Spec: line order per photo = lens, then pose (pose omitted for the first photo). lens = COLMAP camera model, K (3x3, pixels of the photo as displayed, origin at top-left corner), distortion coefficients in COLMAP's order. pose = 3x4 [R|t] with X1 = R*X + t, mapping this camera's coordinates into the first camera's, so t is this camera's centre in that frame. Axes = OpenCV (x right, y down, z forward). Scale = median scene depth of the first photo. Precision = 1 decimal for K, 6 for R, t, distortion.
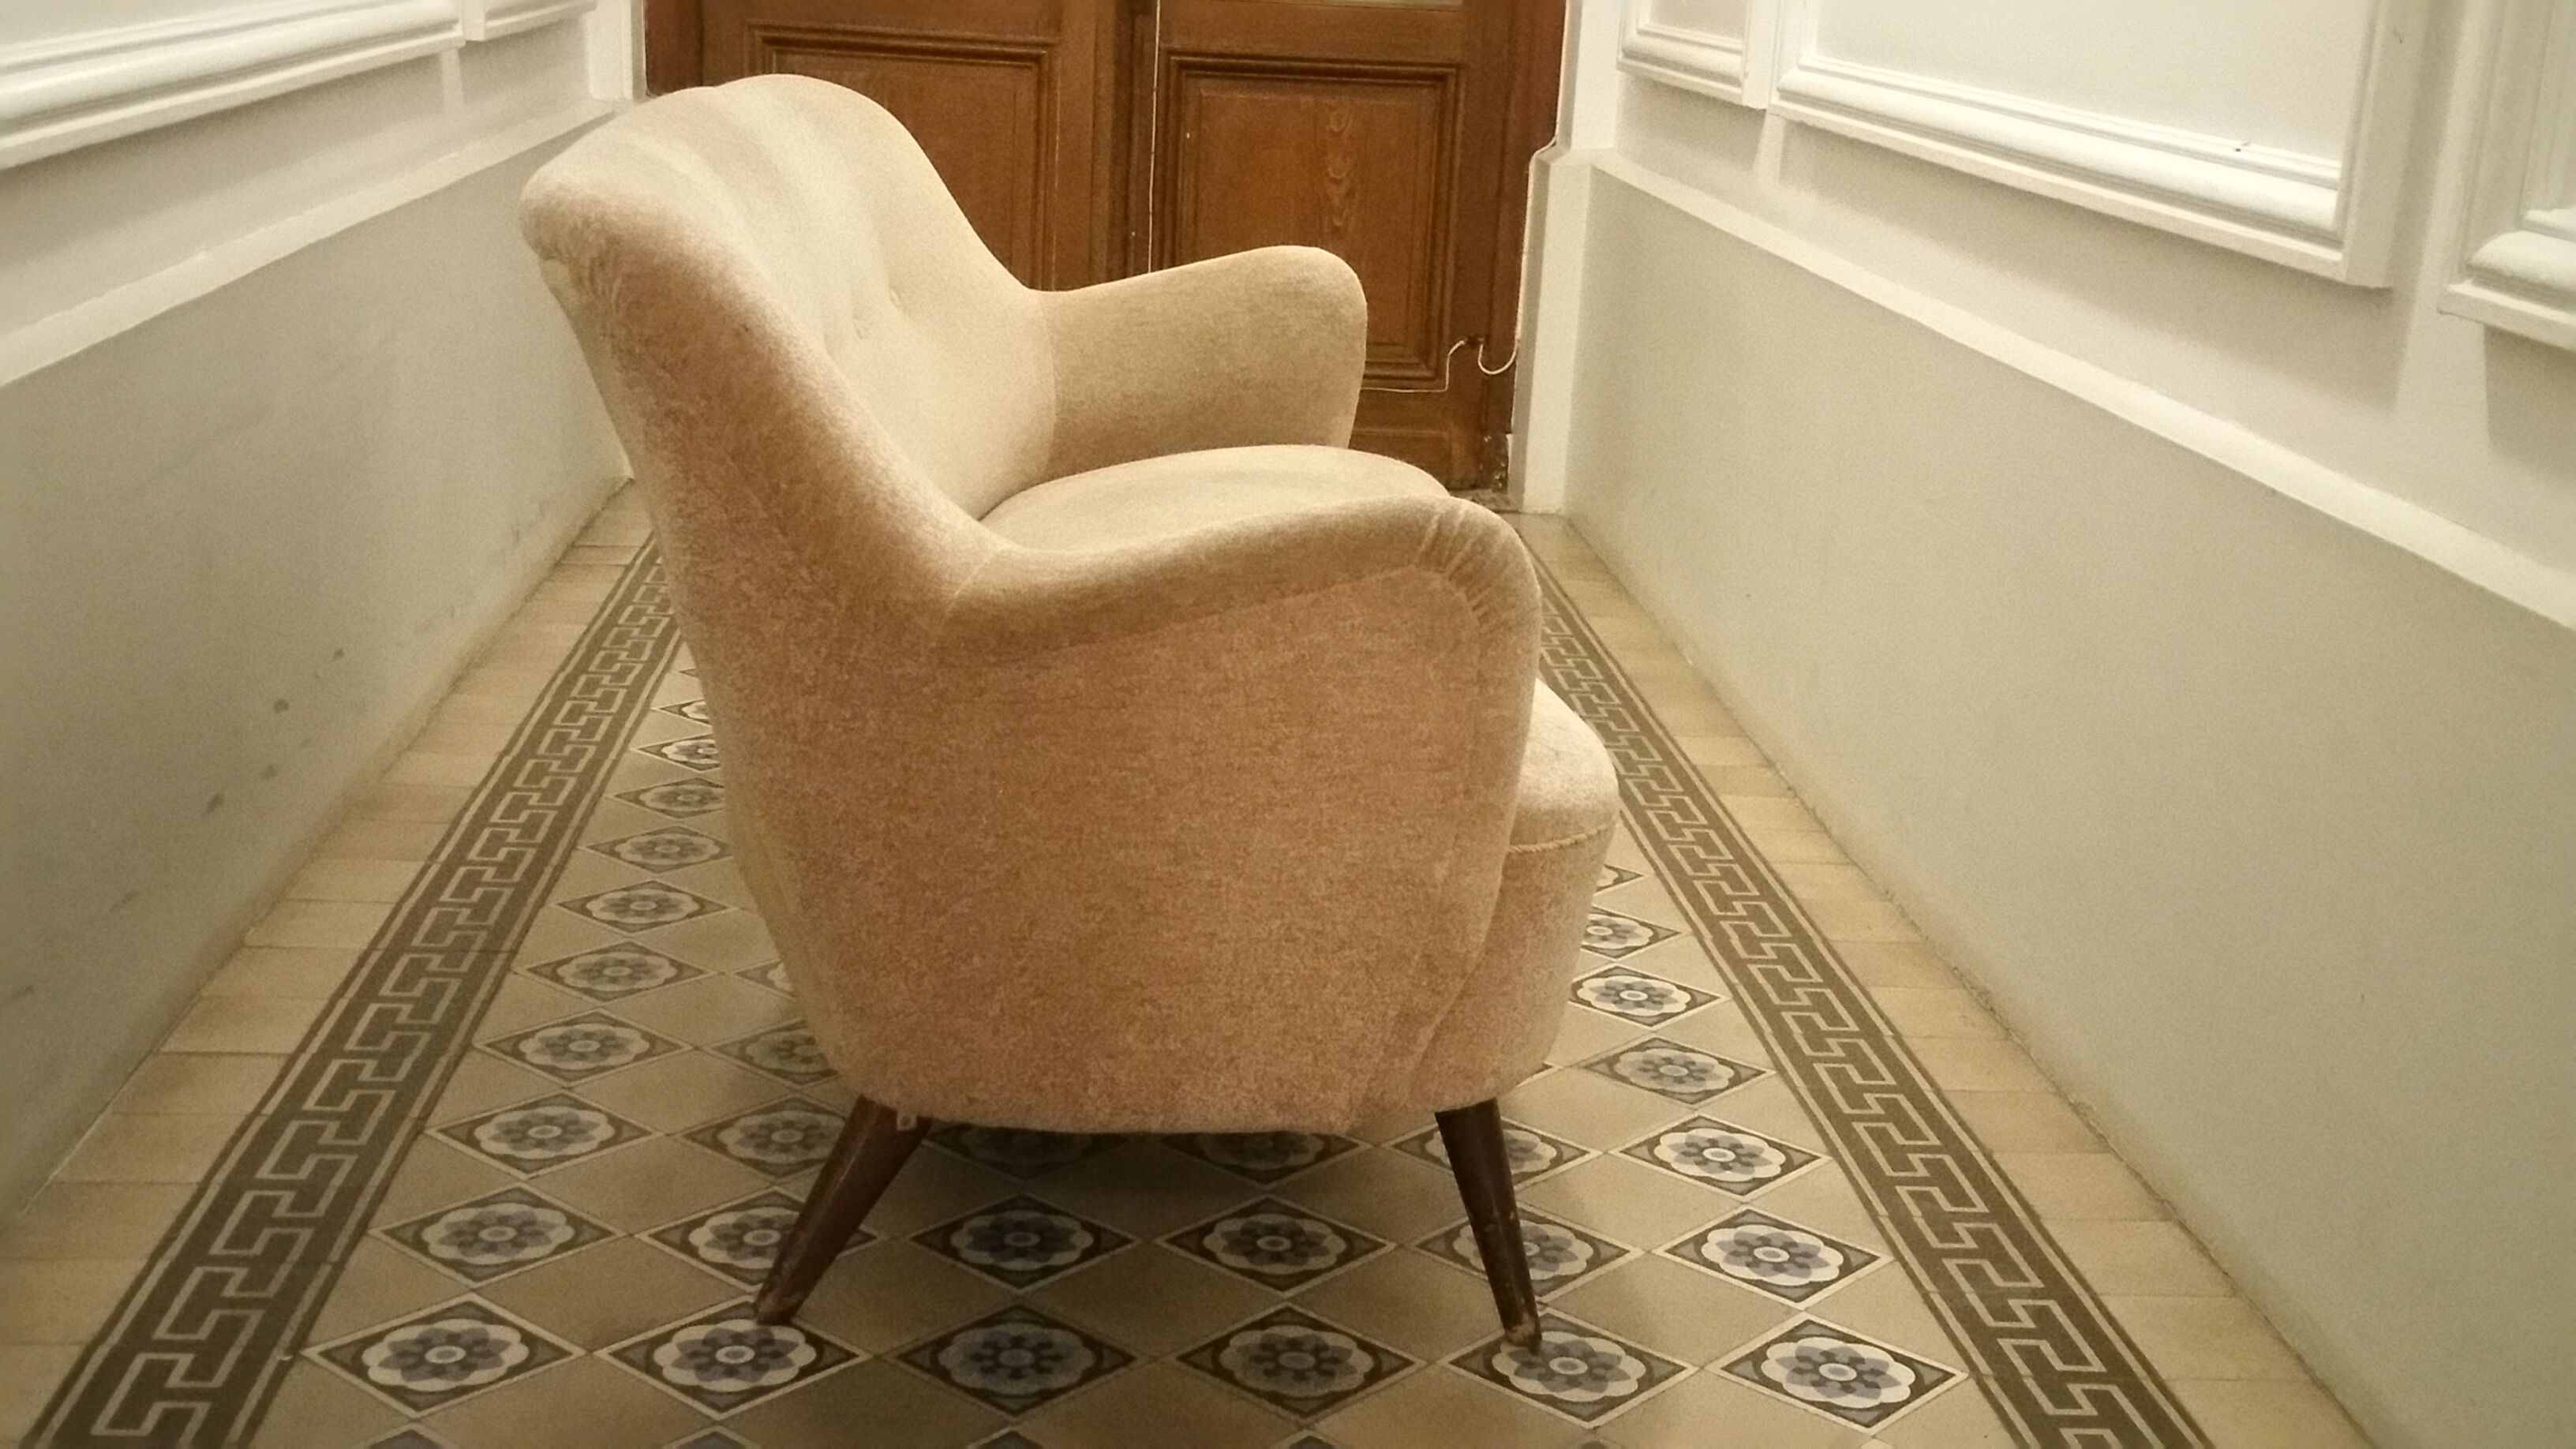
lens RADIAL K [[2993.0, 0, 1291.3], [0, 2993.0, 832.0], [0, 0, 1]] dist [0.107390, 0.000000]
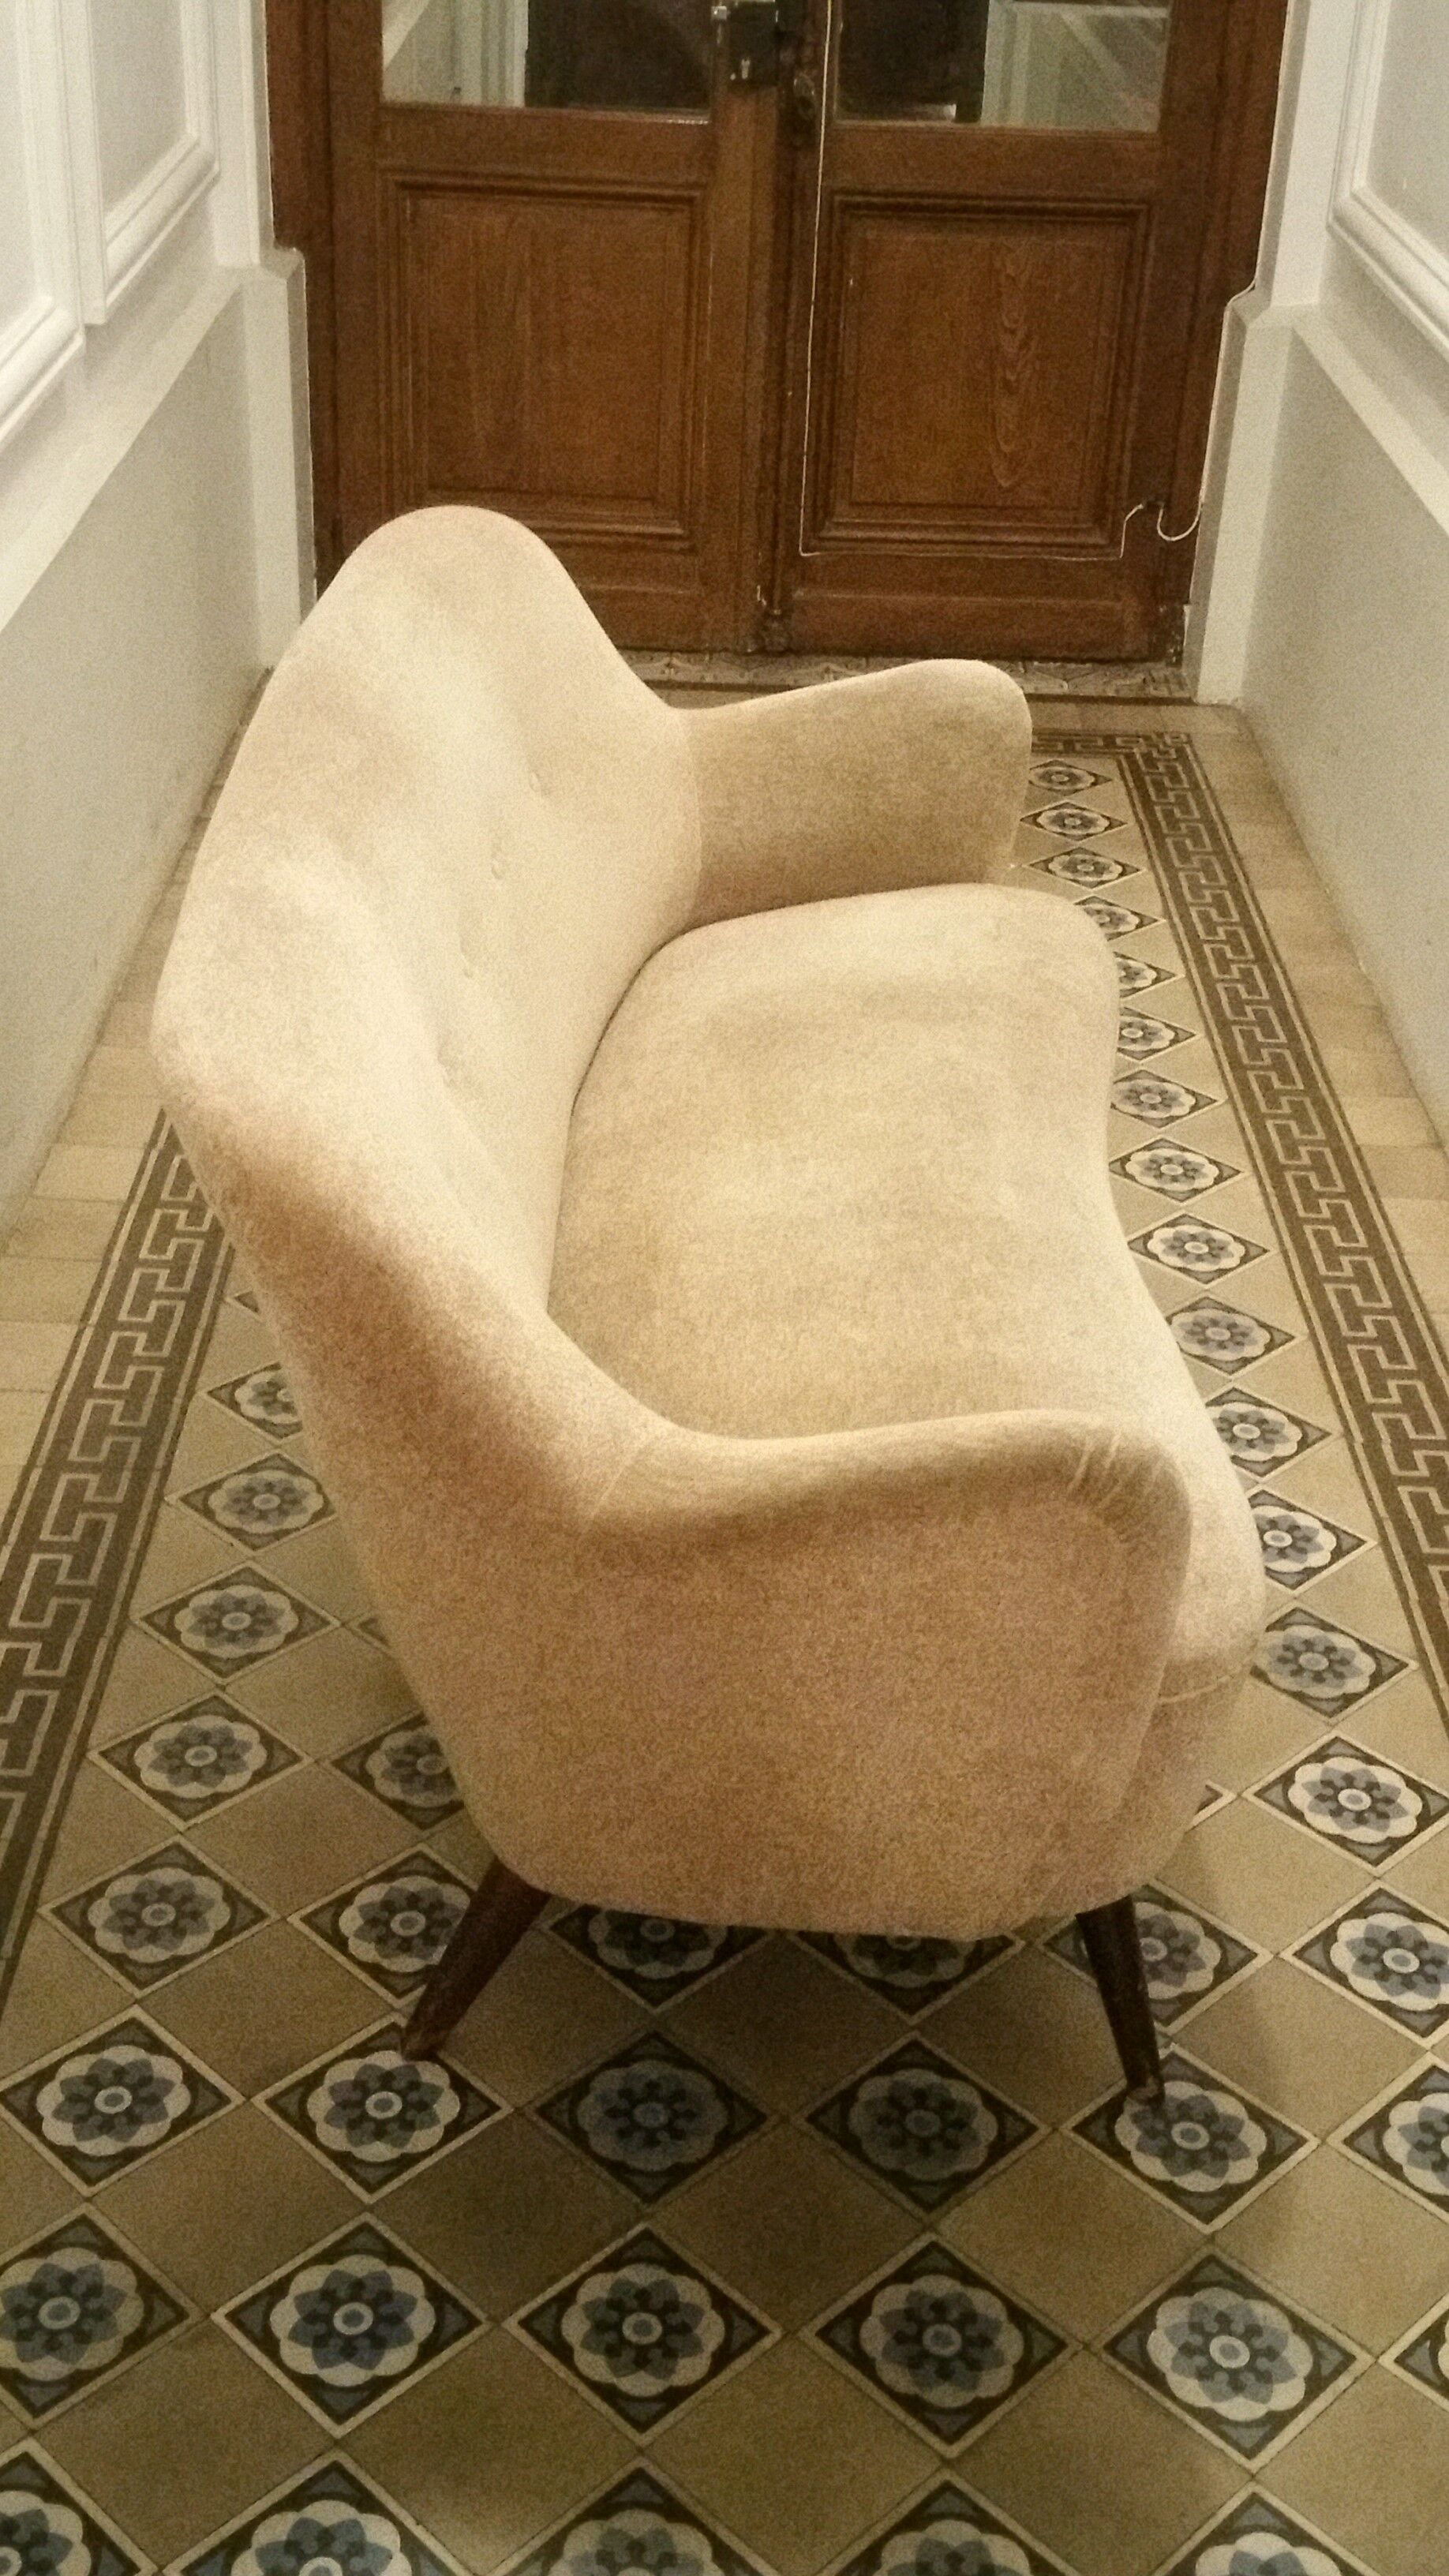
lens RADIAL K [[2993.0, 0, 715.7], [0, 2993.0, 1291.8], [0, 0, 1]] dist [0.107390, 0.000000]
pose [[0.997091, 0.026360, -0.071520, -0.002302], [-0.009190, 0.973028, 0.230503, -0.309214], [0.075667, -0.229175, 0.970440, 0.052363]]
